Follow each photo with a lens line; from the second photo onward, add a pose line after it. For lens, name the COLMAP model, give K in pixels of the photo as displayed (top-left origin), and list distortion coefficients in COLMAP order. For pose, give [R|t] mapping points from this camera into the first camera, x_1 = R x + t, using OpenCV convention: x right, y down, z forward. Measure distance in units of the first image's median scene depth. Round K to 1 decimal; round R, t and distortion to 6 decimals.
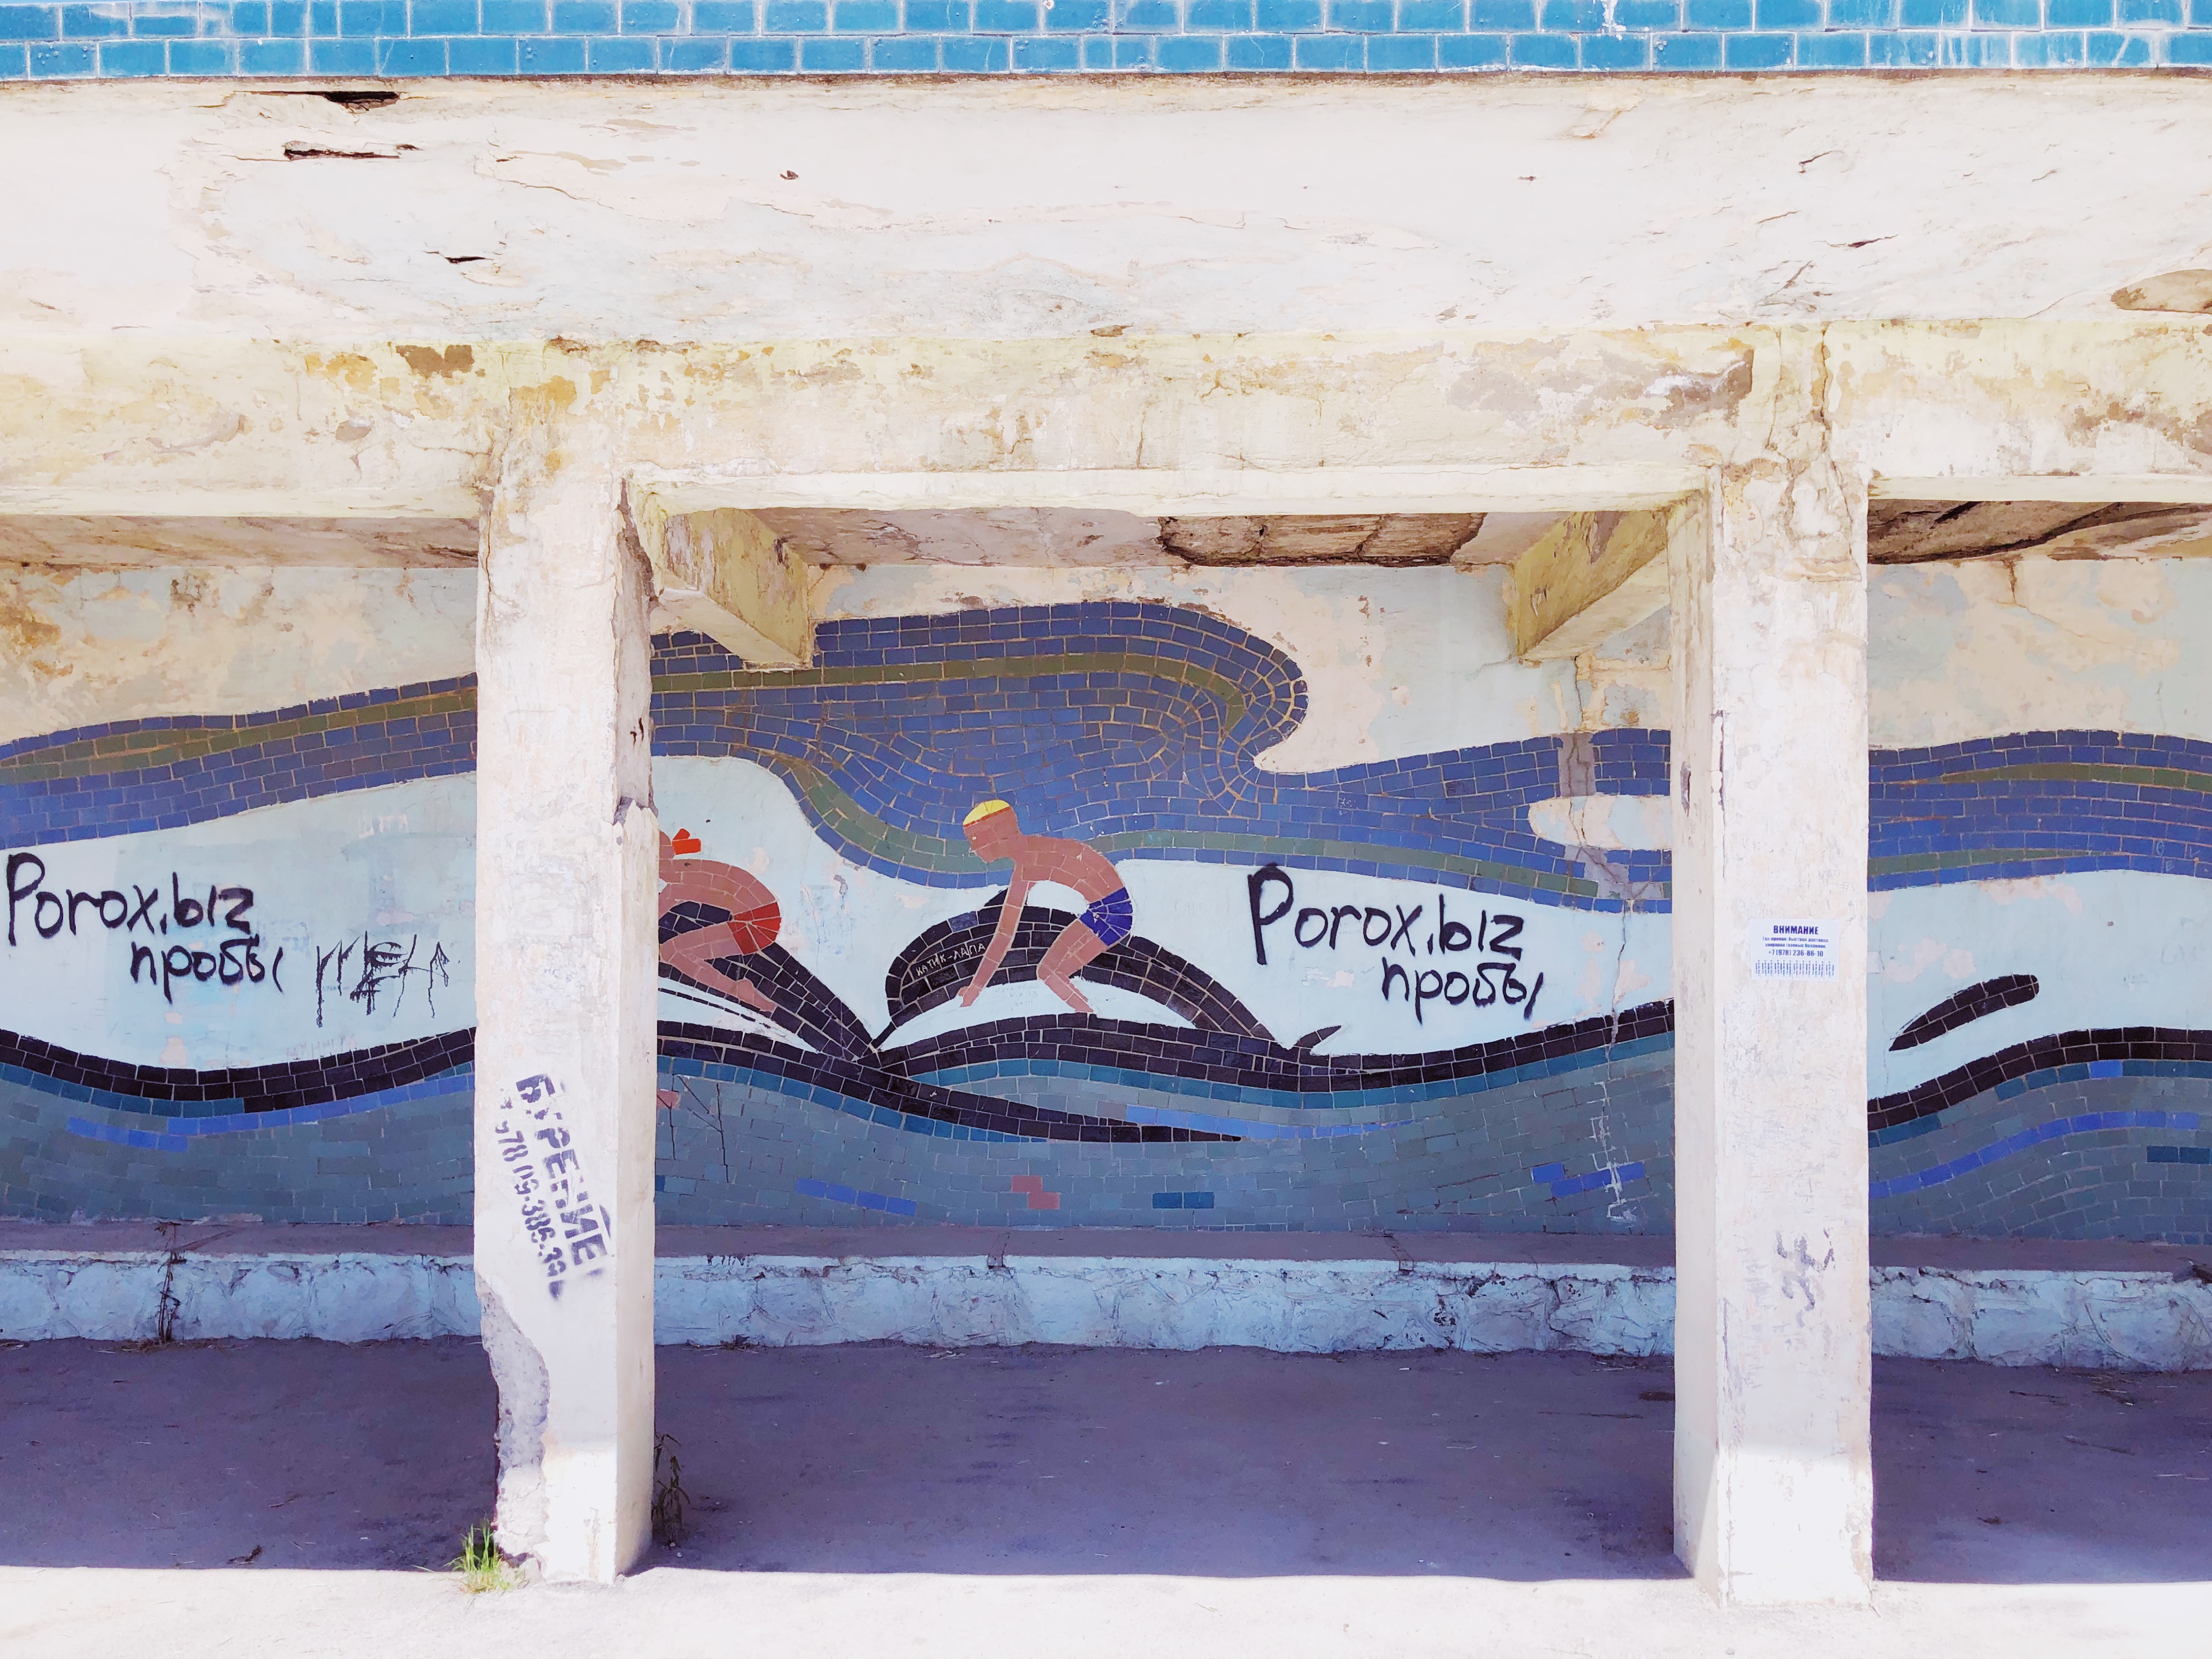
lens RADIAL K [[1899.7, 0, 1115.0], [0, 1899.7, 894.8], [0, 0, 1]] dist [0.056571, -0.070033]
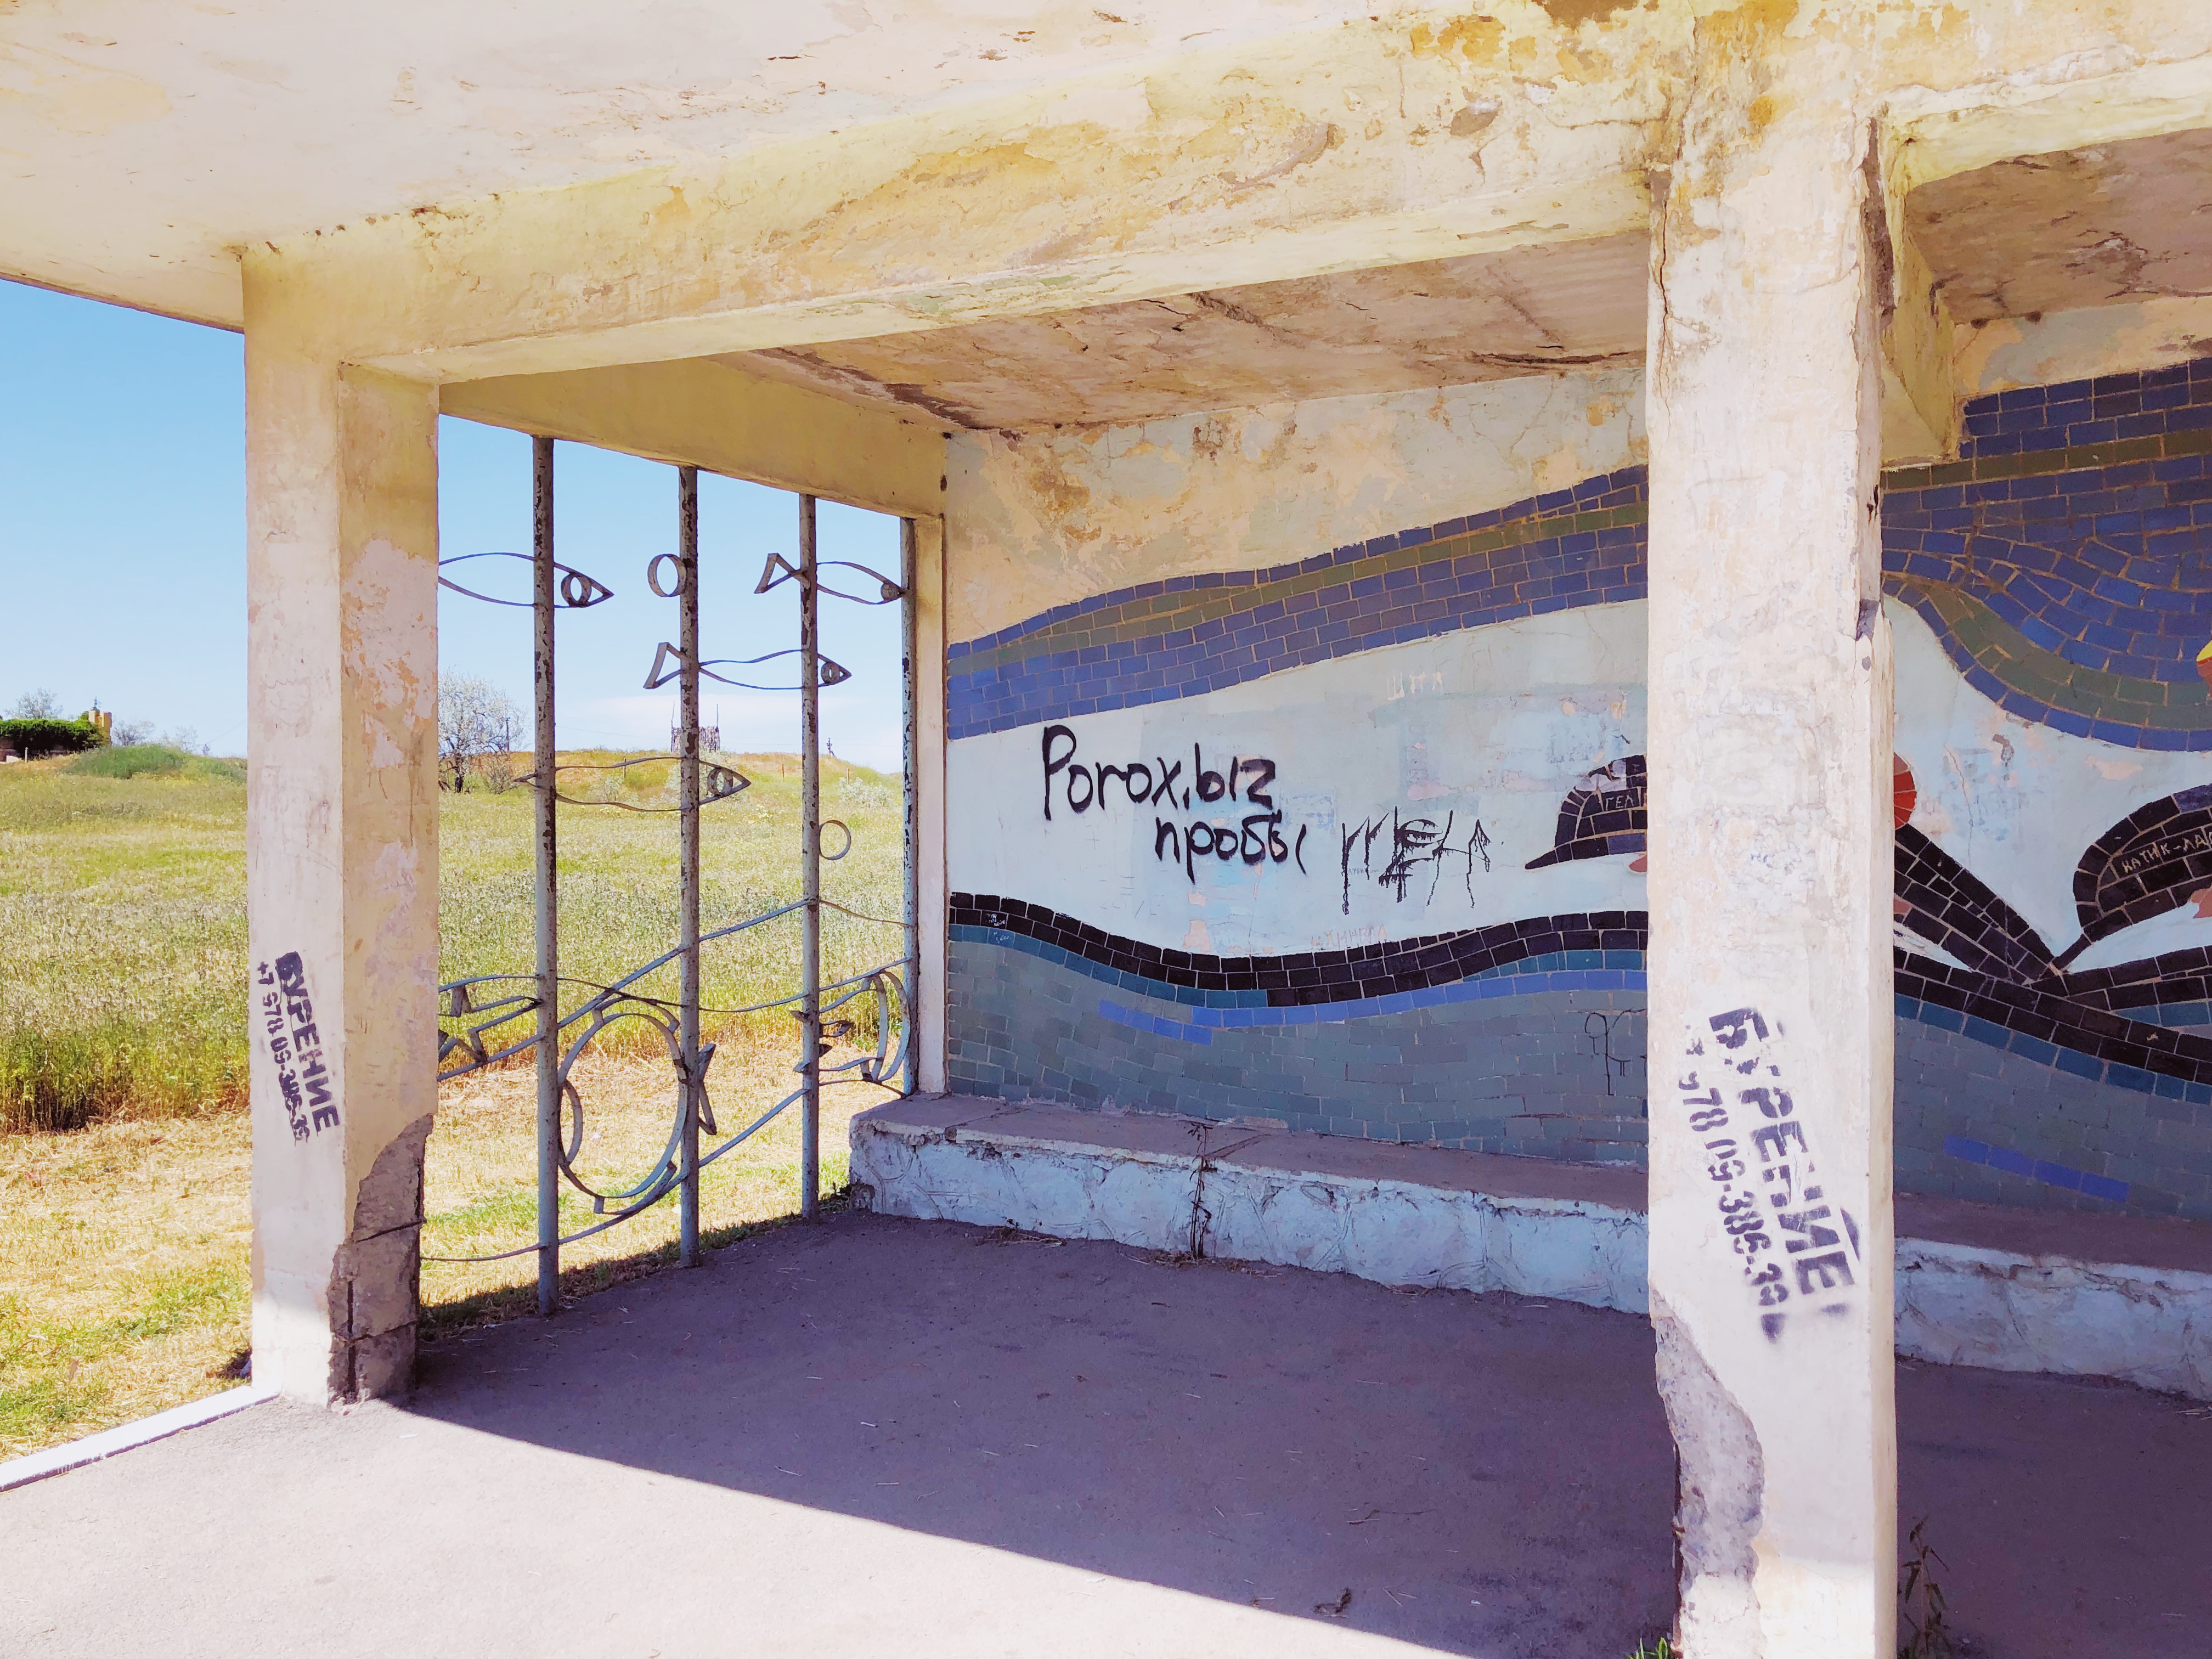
lens RADIAL K [[1888.7, 0, 1086.9], [0, 1888.7, 771.4], [0, 0, 1]] dist [0.043321, -0.007326]
pose [[0.884235, -0.005980, -0.467004, -0.113318], [0.003619, 0.999976, -0.005953, 0.007346], [0.467028, 0.003574, 0.884235, 0.170816]]
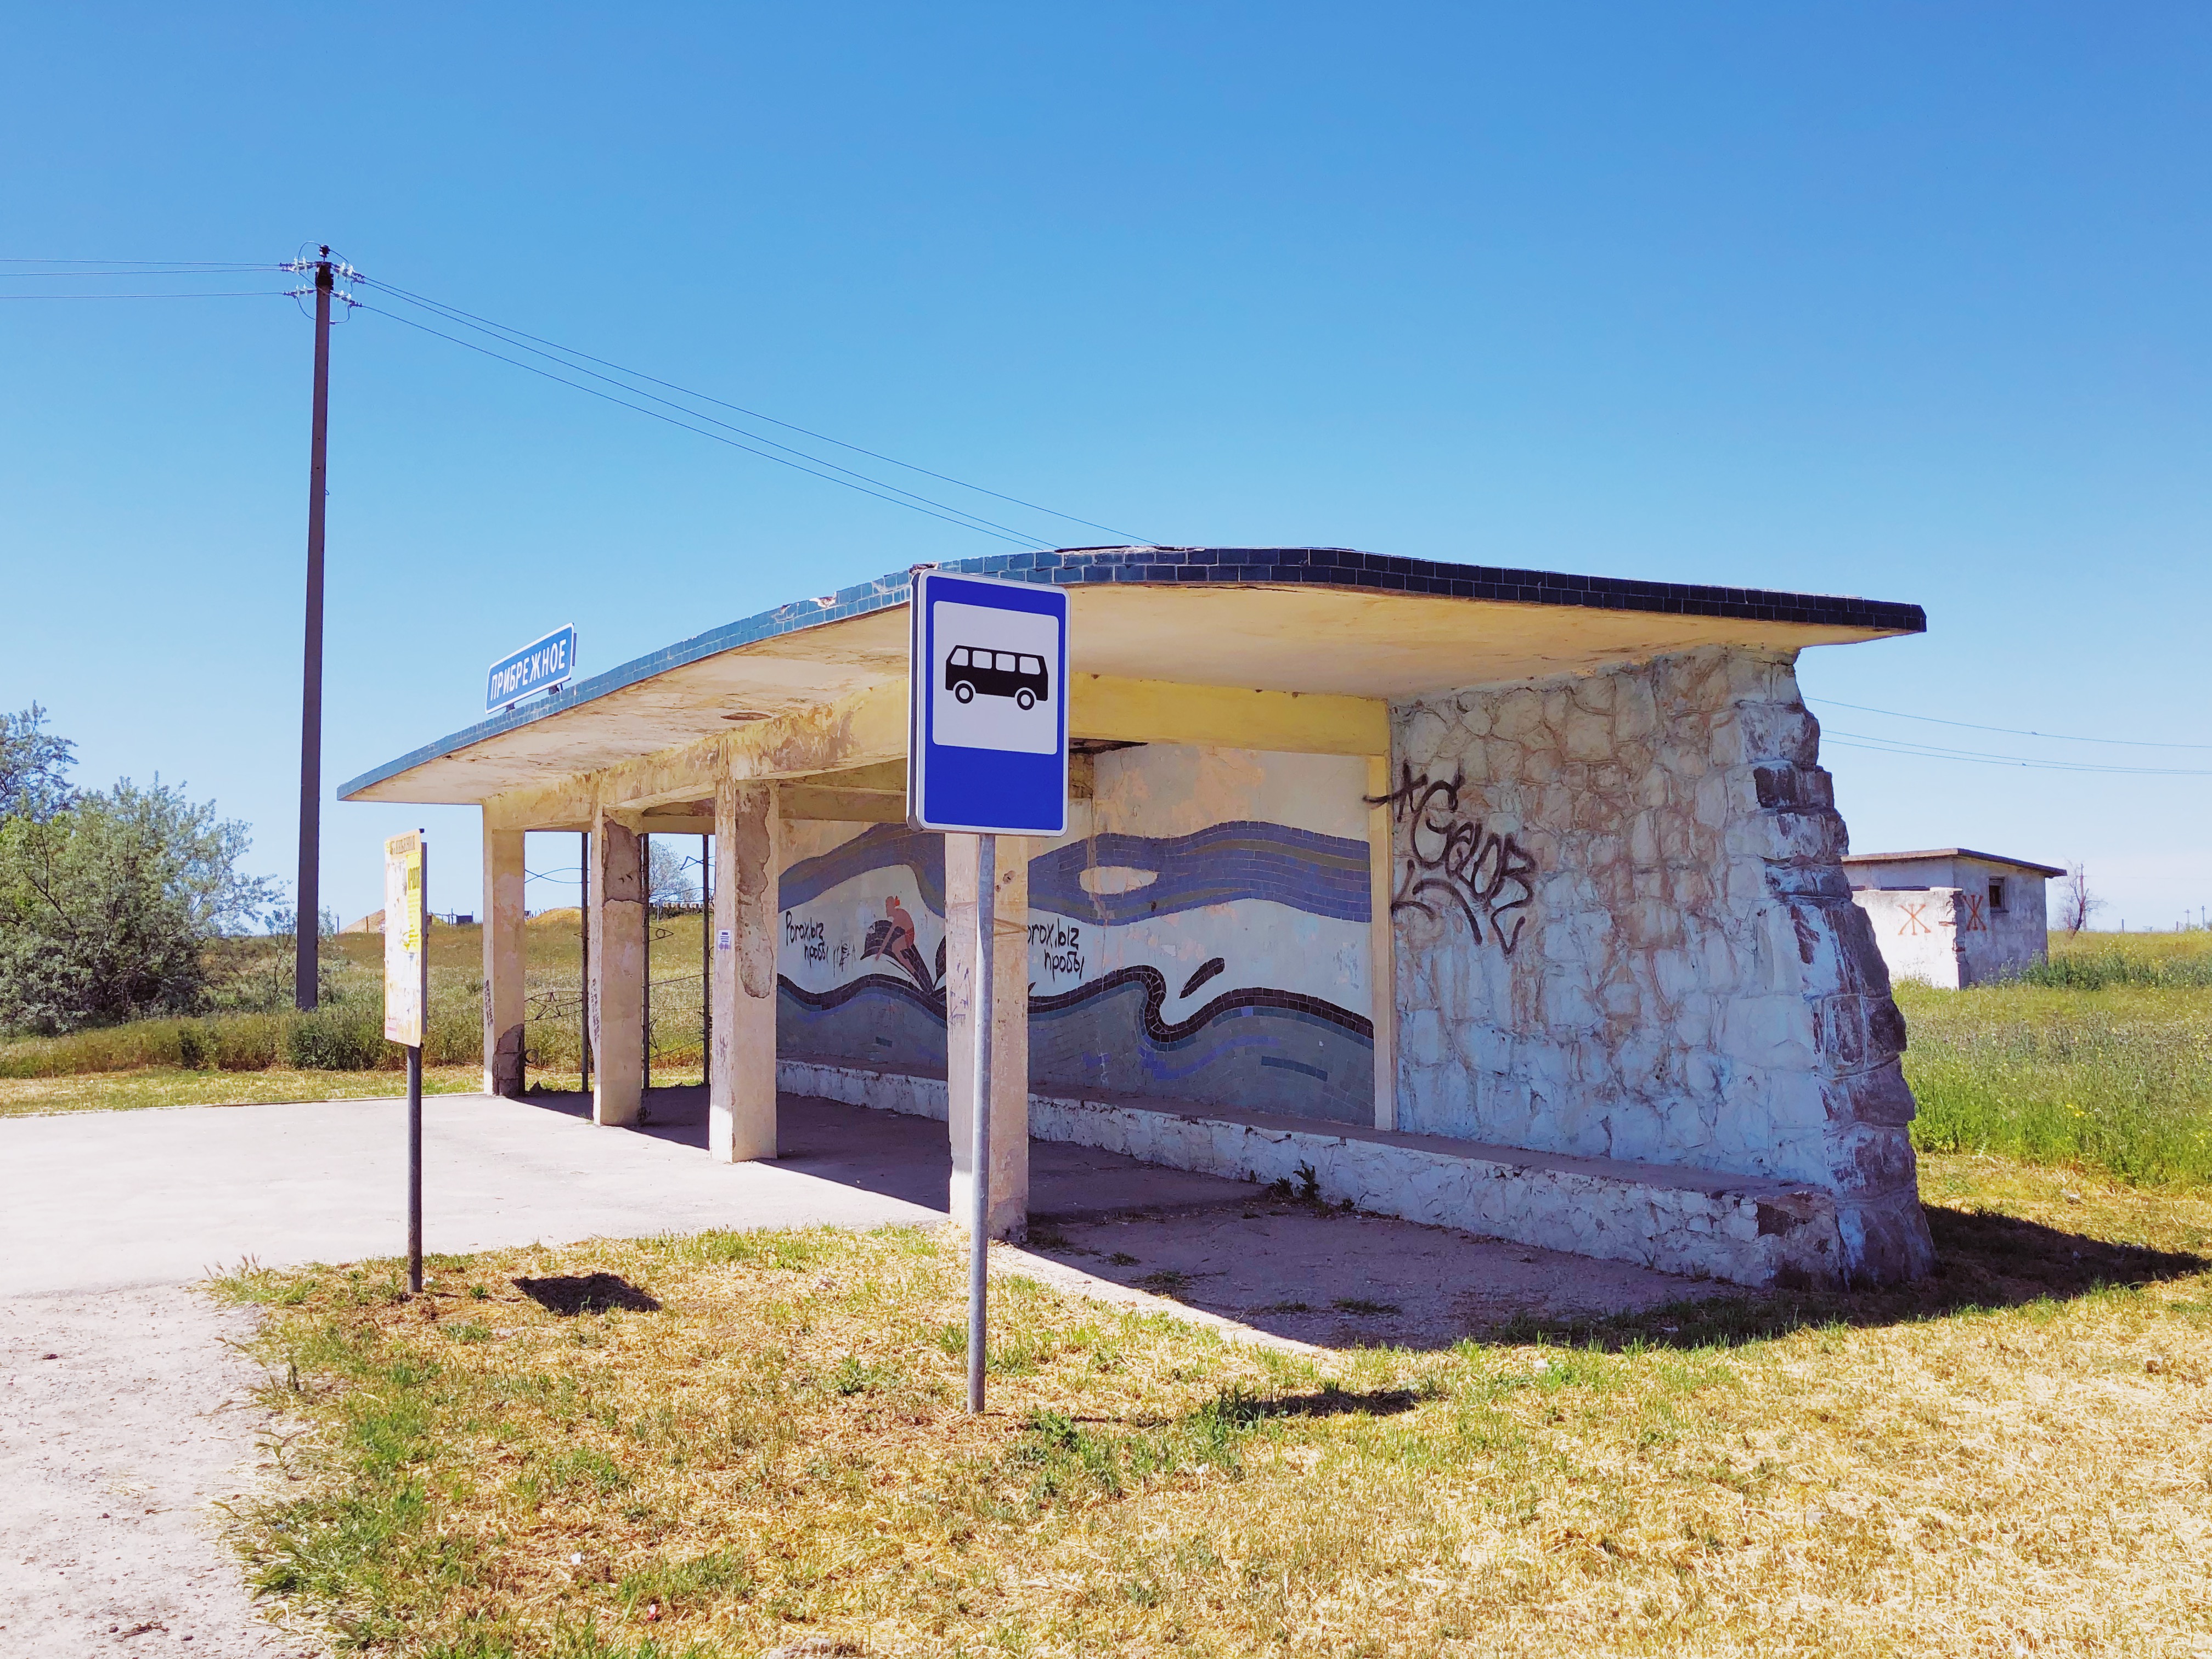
lens RADIAL K [[1856.3, 0, 1119.8], [0, 1856.3, 838.6], [0, 0, 1]] dist [0.069879, -0.000067]
pose [[0.545379, -0.052254, -0.836559, 1.883250], [0.015575, 0.998514, -0.052217, 0.019573], [0.838045, 0.015448, 0.545383, -0.035768]]
